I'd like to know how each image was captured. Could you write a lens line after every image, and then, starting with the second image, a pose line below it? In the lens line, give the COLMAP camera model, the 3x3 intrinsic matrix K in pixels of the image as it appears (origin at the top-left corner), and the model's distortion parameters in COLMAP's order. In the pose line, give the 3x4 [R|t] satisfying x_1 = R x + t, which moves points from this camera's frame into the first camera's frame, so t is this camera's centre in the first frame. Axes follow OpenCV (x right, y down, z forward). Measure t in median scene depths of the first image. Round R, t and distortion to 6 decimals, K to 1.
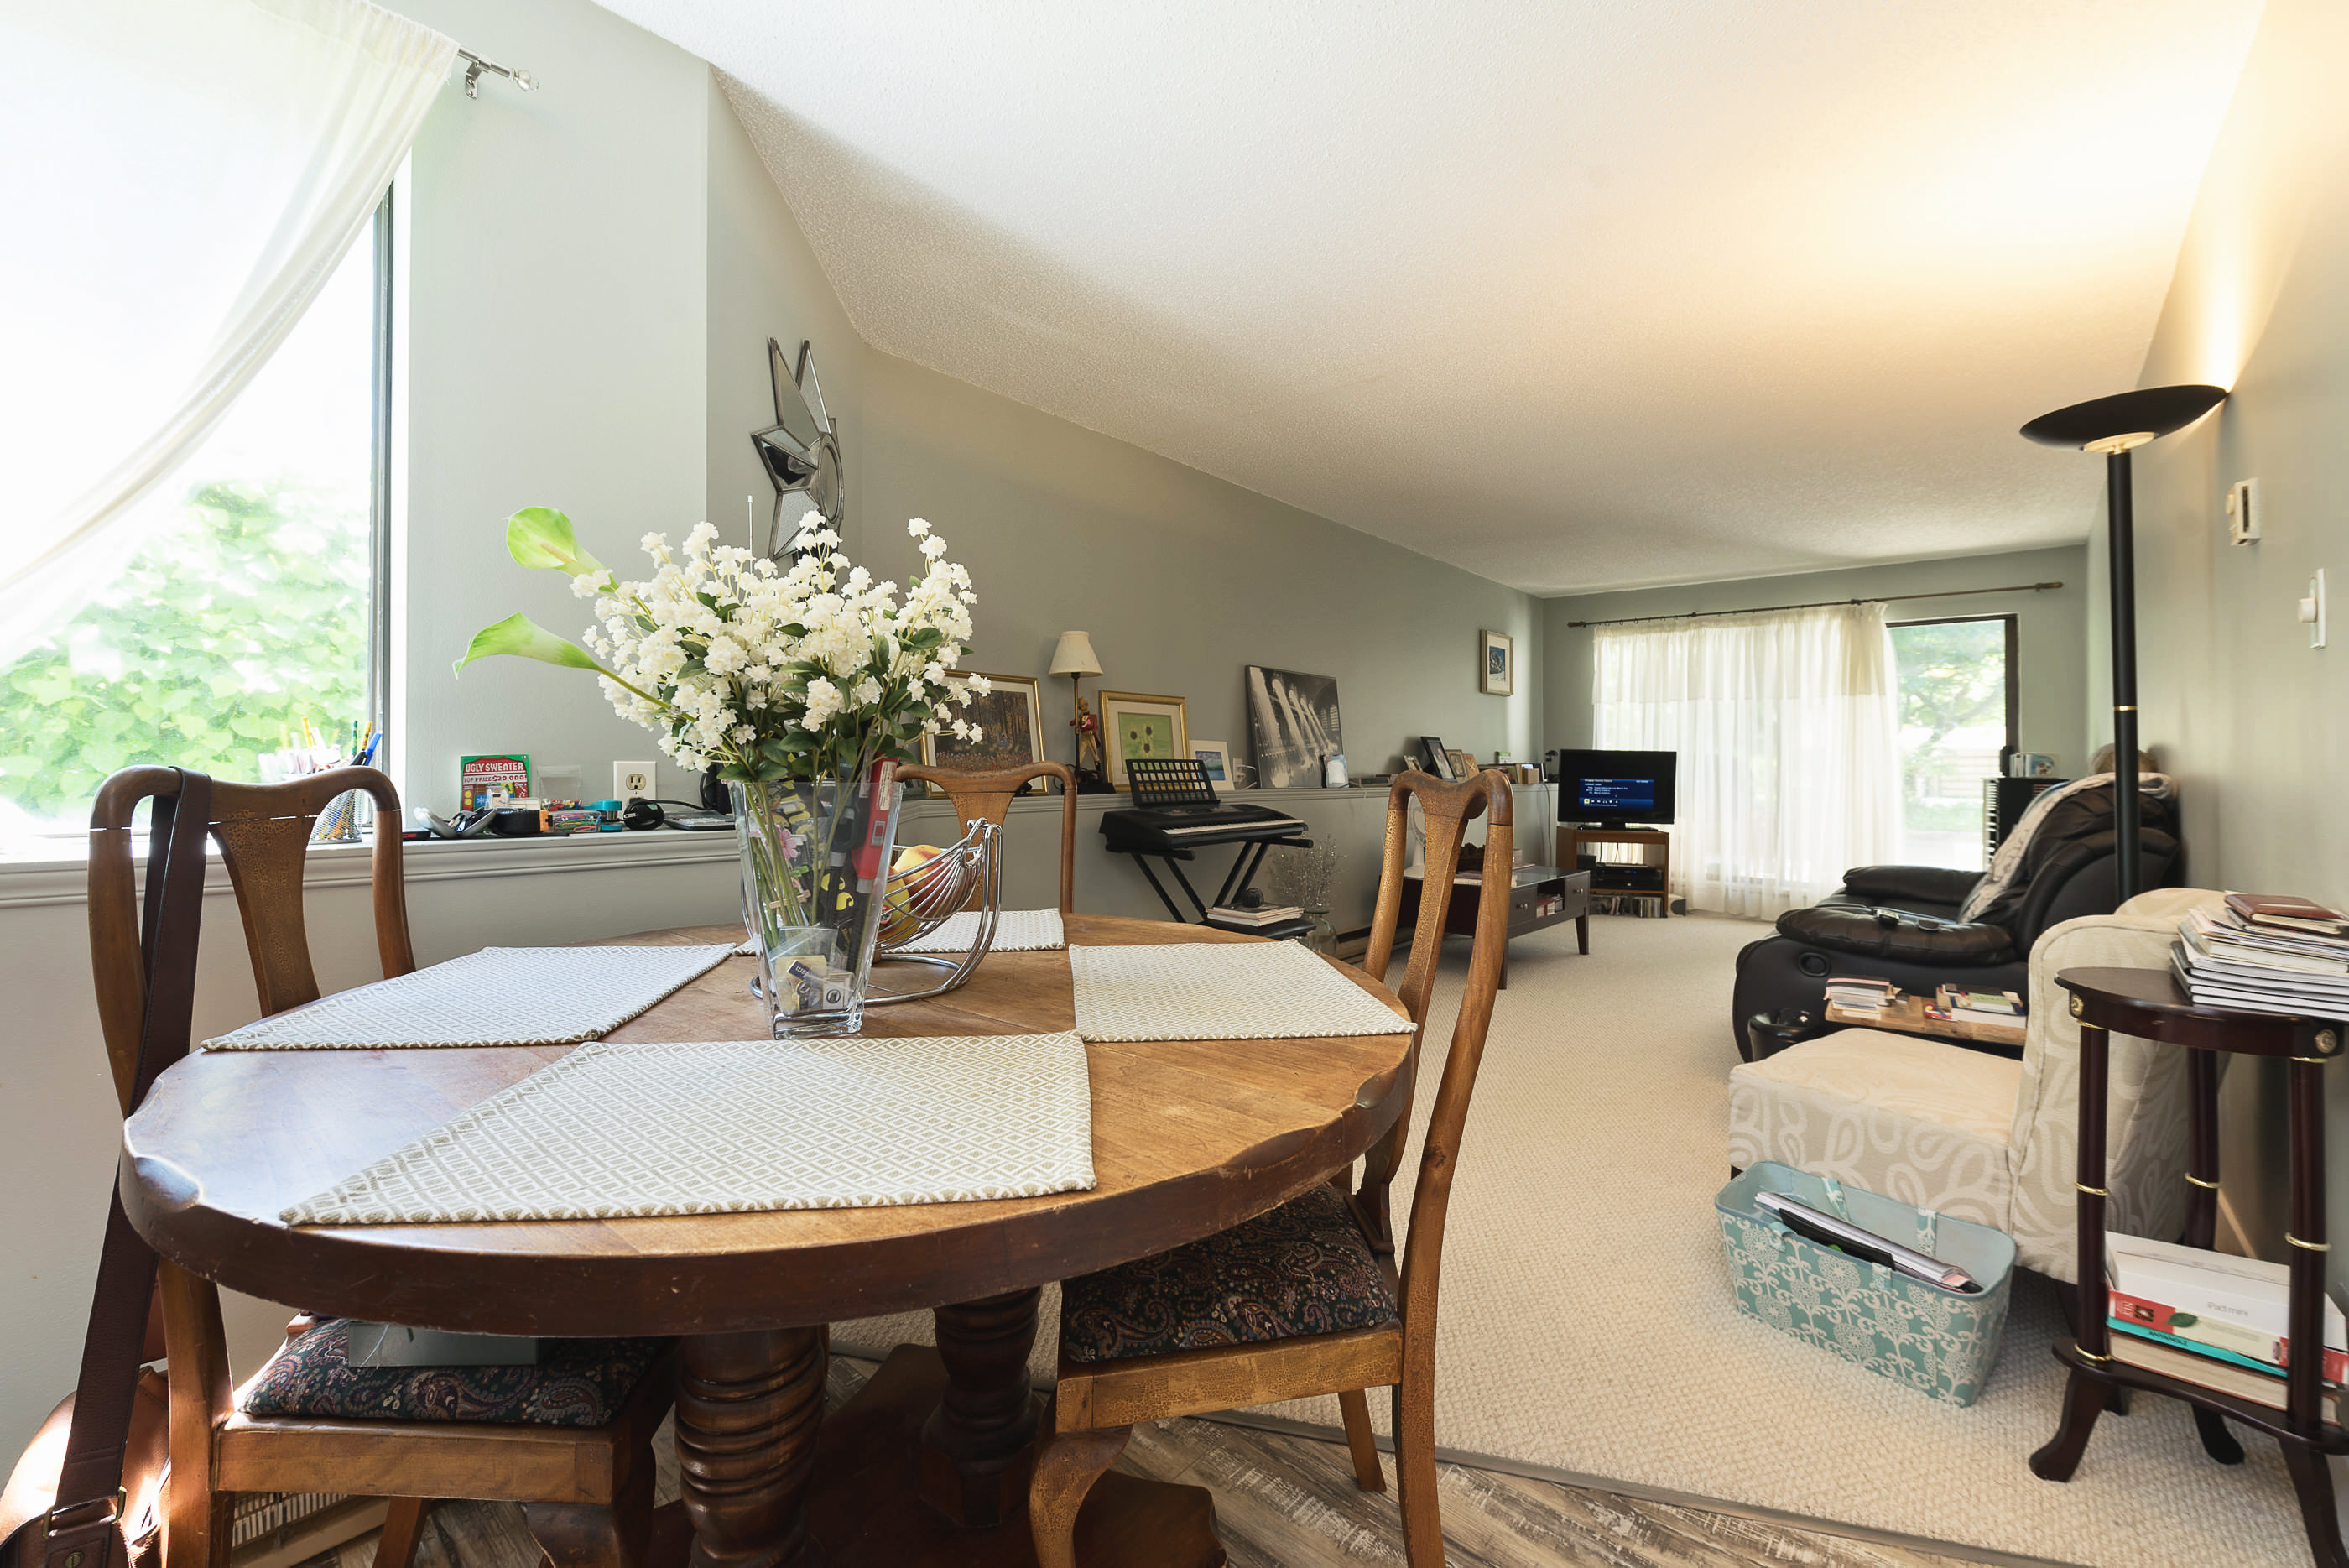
lens RADIAL K [[974.9, 0, 1153.3], [0, 974.9, 757.2], [0, 0, 1]] dist [0.002726, -0.000639]
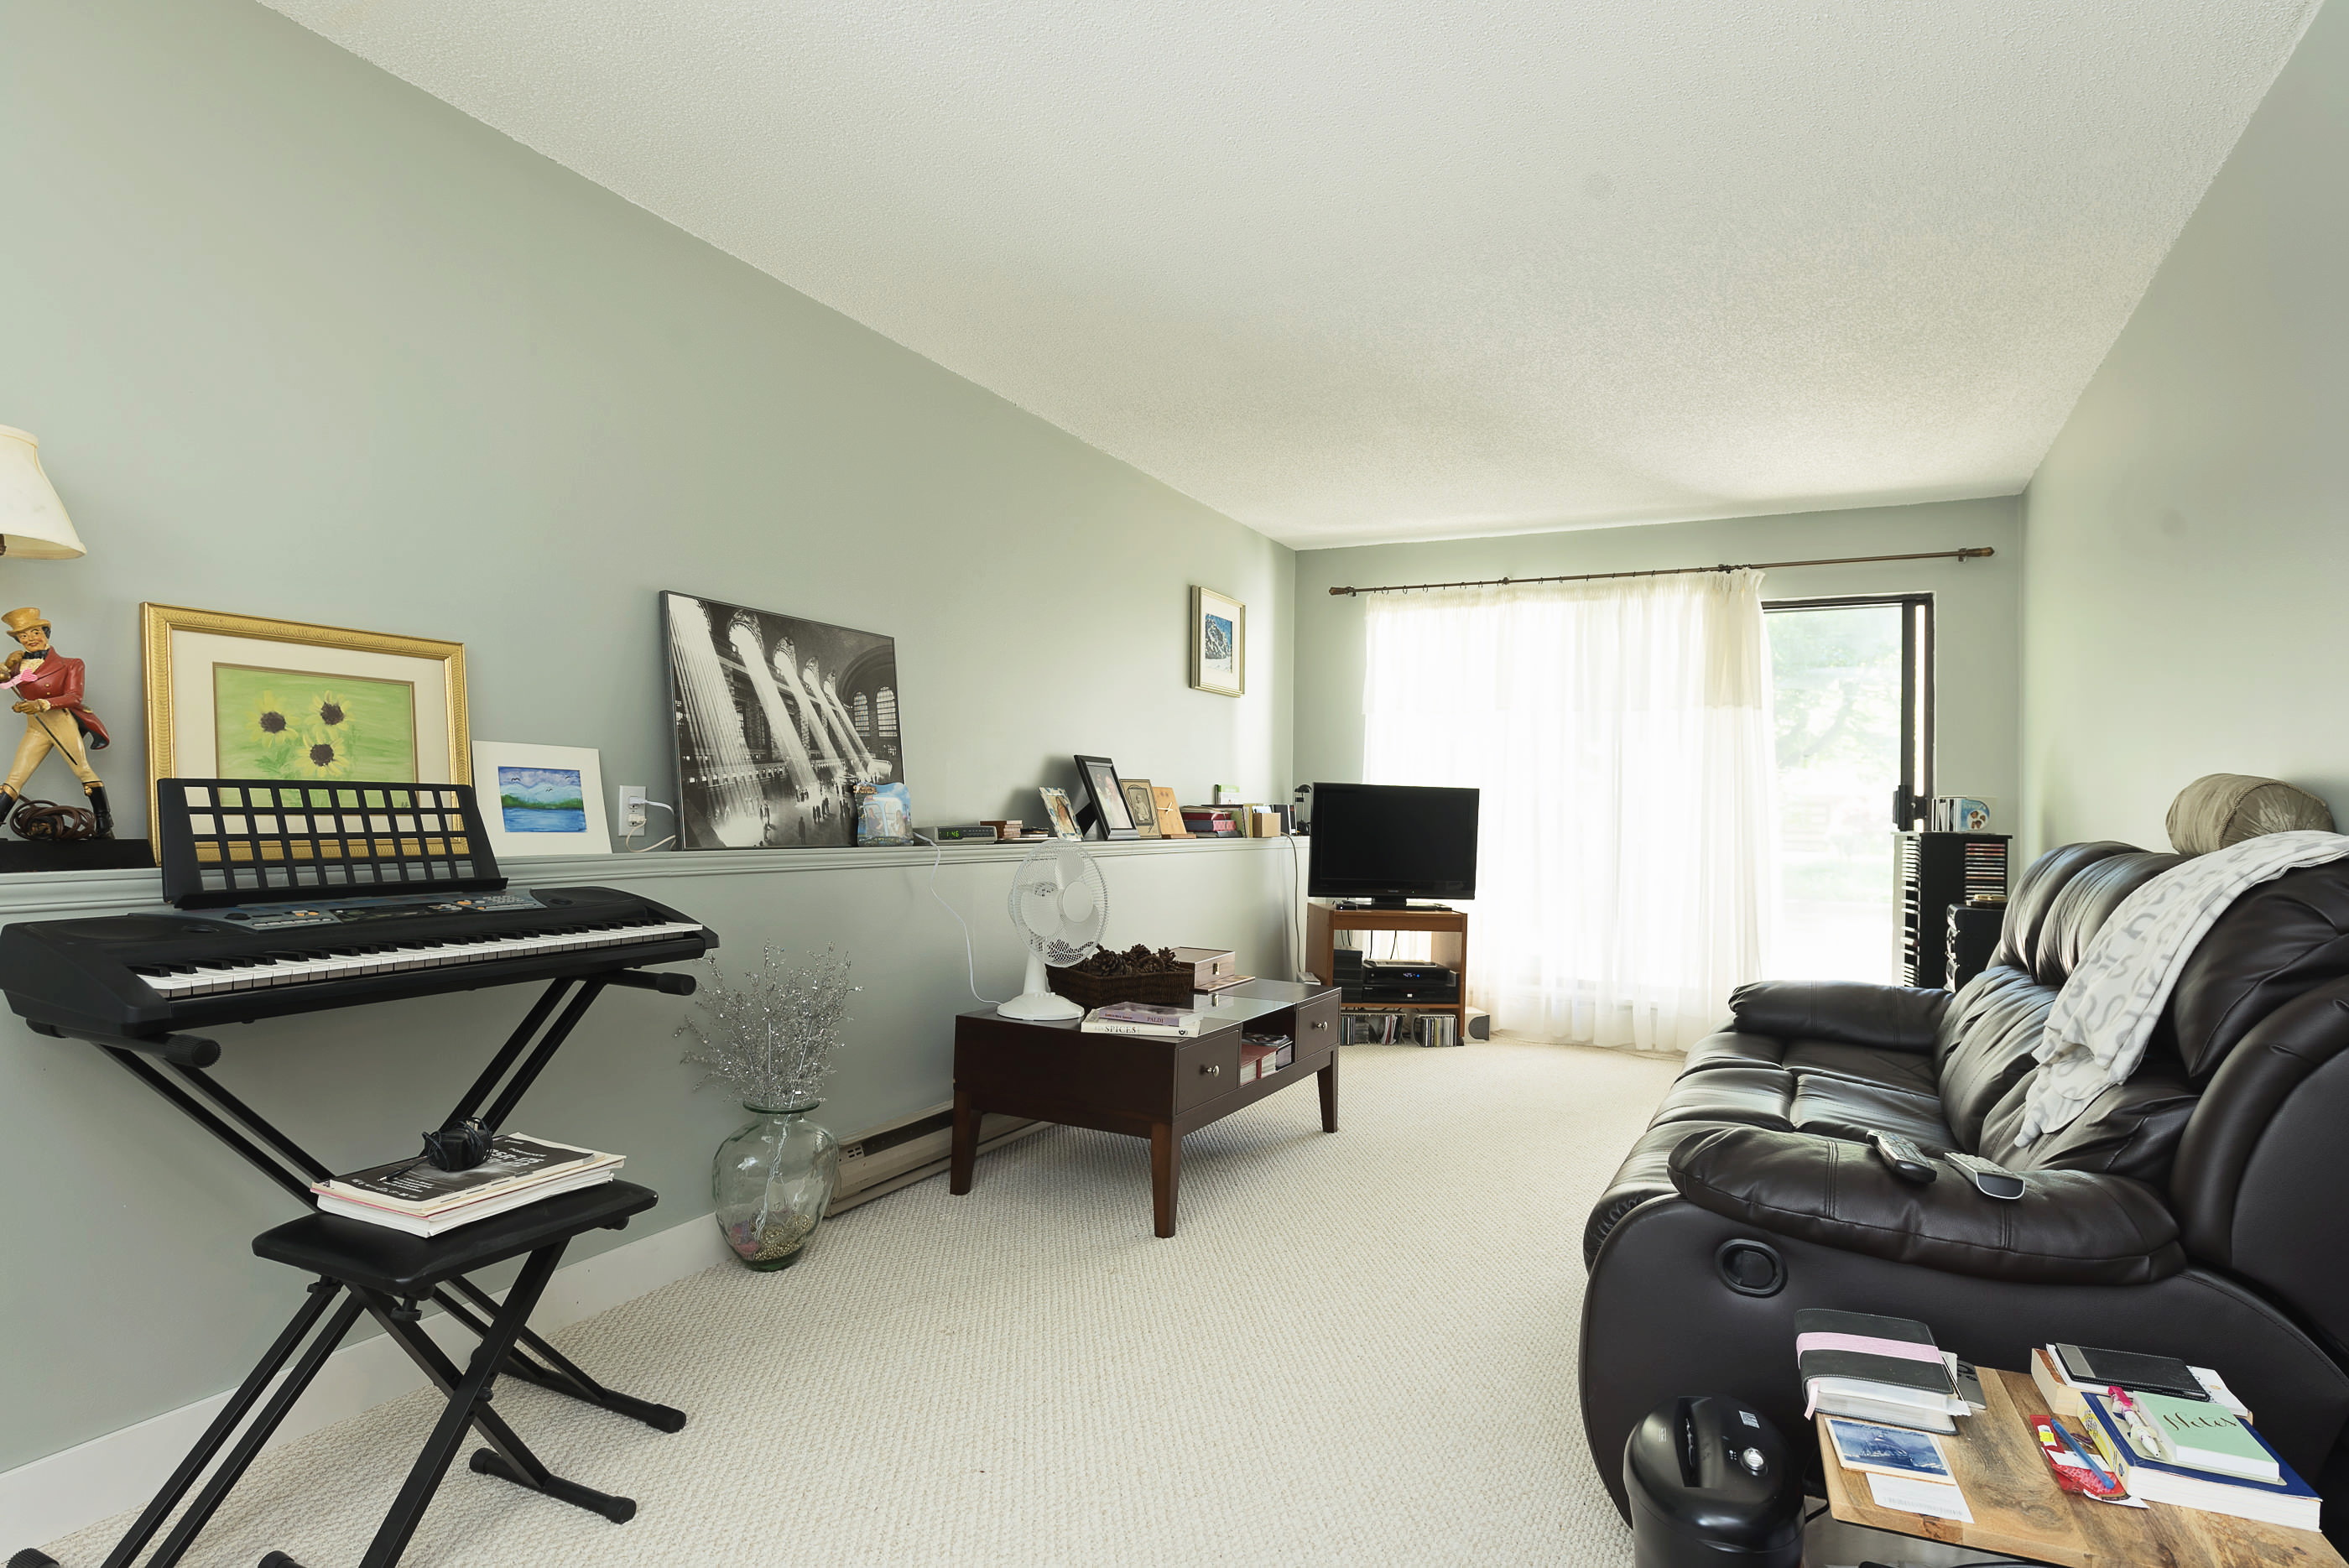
lens RADIAL K [[1256.0, 0, 1174.2], [0, 1256.0, 788.9], [0, 0, 1]] dist [0.003686, -0.000332]
pose [[0.968606, 0.013591, 0.248228, 0.169660], [-0.012273, 0.999901, -0.006859, 0.003456], [-0.248297, 0.003597, 0.968677, 0.309205]]
